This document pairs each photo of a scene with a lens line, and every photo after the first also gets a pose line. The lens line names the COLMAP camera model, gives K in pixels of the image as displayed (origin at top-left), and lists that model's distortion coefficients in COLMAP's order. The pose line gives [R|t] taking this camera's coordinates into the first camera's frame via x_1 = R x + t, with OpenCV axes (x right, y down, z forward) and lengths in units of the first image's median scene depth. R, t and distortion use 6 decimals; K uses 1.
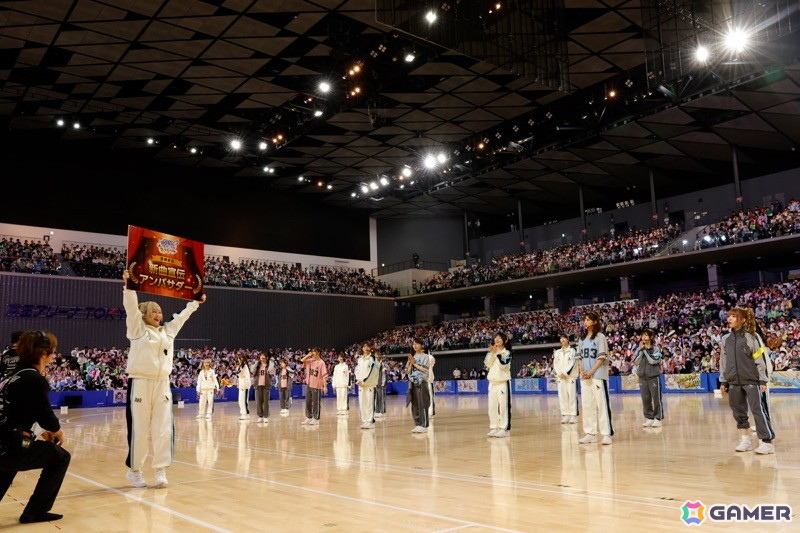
lens RADIAL K [[697.1, 0, 390.6], [0, 697.1, 275.5], [0, 0, 1]] dist [-0.066818, 0.139726]
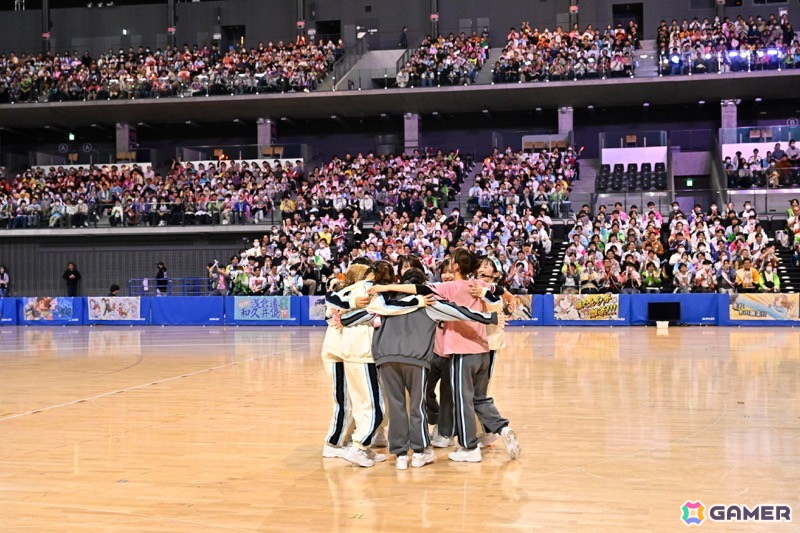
lens RADIAL K [[1088.9, 0, 417.6], [0, 1088.9, 265.3], [0, 0, 1]] dist [-0.011334, -0.019036]
pose [[0.774670, 0.018135, 0.632105, -0.136140], [-0.104589, 0.989496, 0.099790, 0.018459], [-0.623656, -0.143416, 0.768430, 0.177276]]
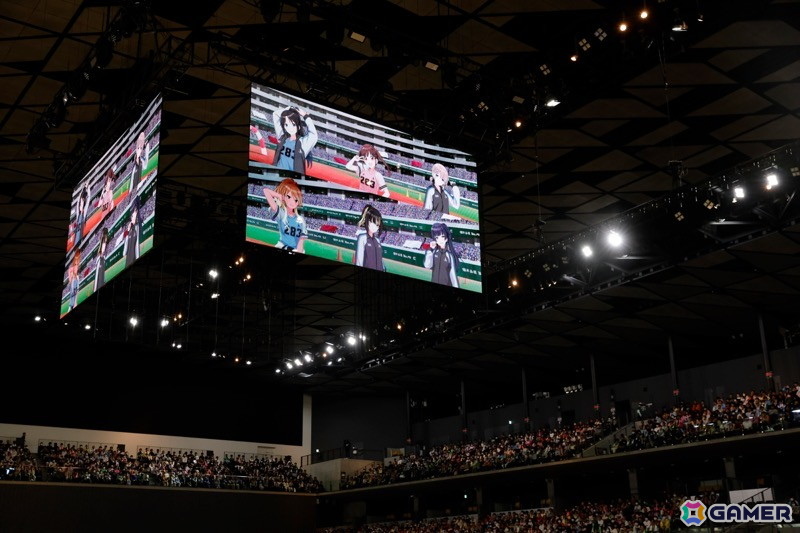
lens RADIAL K [[939.3, 0, 400.0], [0, 939.3, 266.5], [0, 0, 1]] dist [0.056552, 0.041260]
pose [[0.999353, 0.002102, -0.035903, 0.175824], [-0.008306, 0.984790, -0.173551, -0.050883], [0.034992, 0.173737, 0.984170, -0.223883]]
